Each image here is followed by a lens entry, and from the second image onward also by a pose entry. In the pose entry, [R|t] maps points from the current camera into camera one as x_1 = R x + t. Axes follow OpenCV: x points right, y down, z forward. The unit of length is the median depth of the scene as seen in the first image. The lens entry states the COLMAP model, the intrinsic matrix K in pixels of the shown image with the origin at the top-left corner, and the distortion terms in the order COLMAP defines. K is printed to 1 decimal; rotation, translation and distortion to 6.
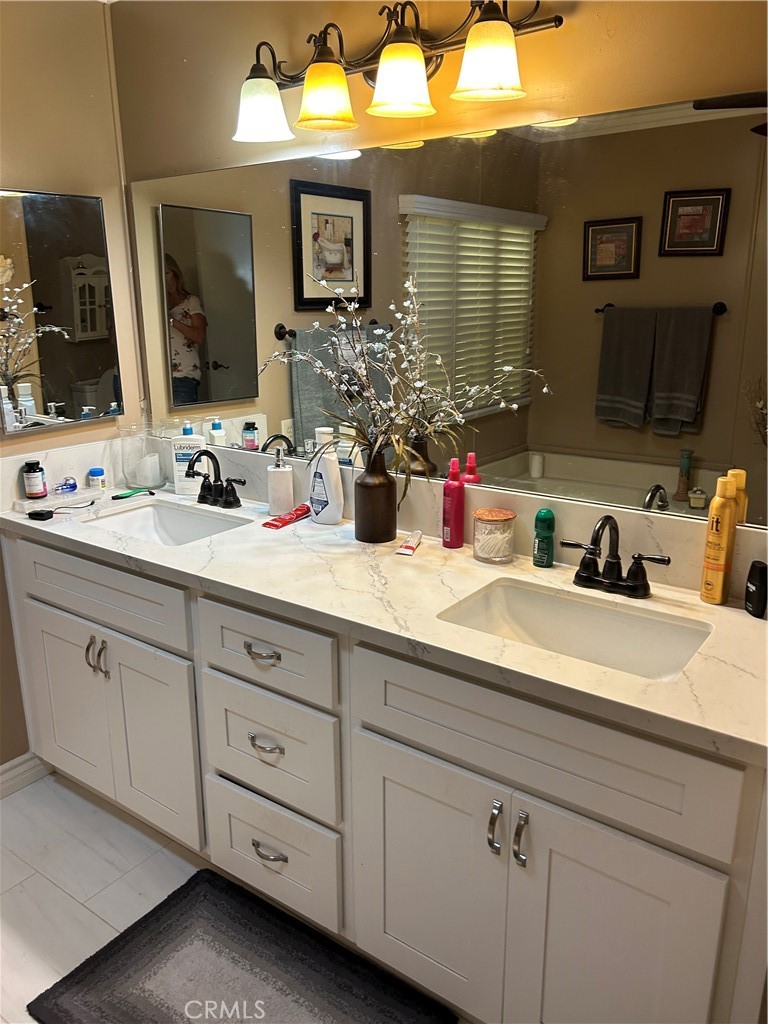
lens RADIAL K [[784.4, 0, 385.8], [0, 784.4, 486.0], [0, 0, 1]] dist [0.003107, -0.039796]
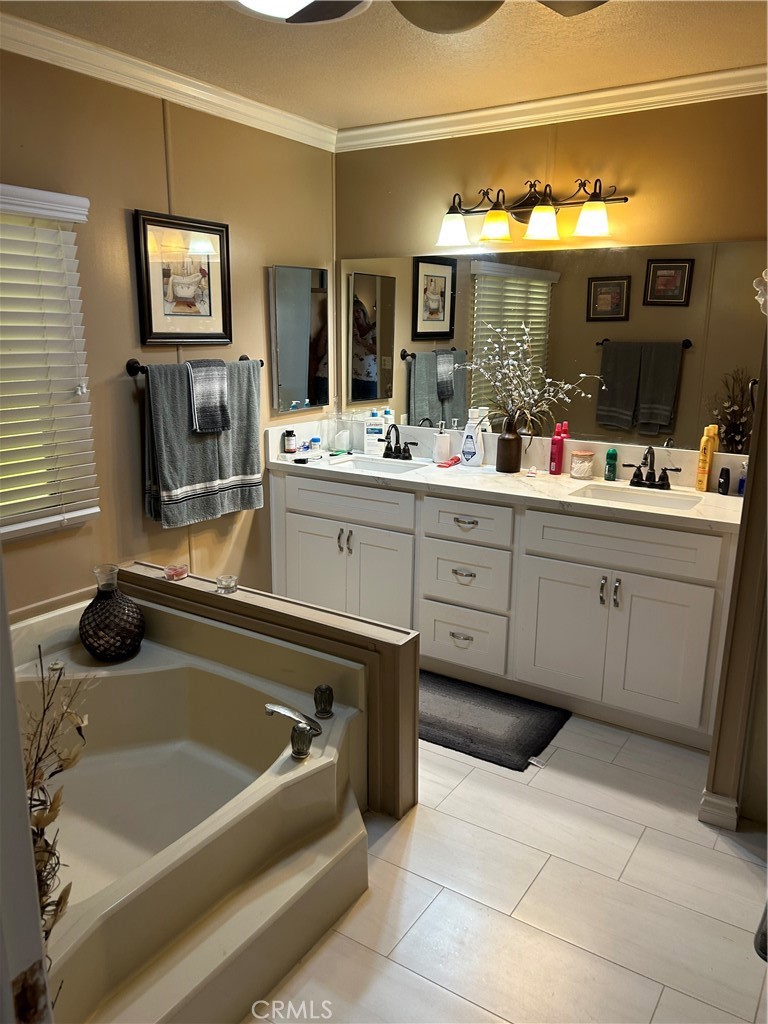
lens RADIAL K [[766.6, 0, 384.0], [0, 766.6, 512.0], [0, 0, 1]] dist [0.005588, -0.158683]
pose [[0.998861, 0.002637, 0.047644, -0.330775], [-0.002560, 0.999995, -0.001663, 0.143178], [-0.047648, 0.001540, 0.998863, -0.616575]]
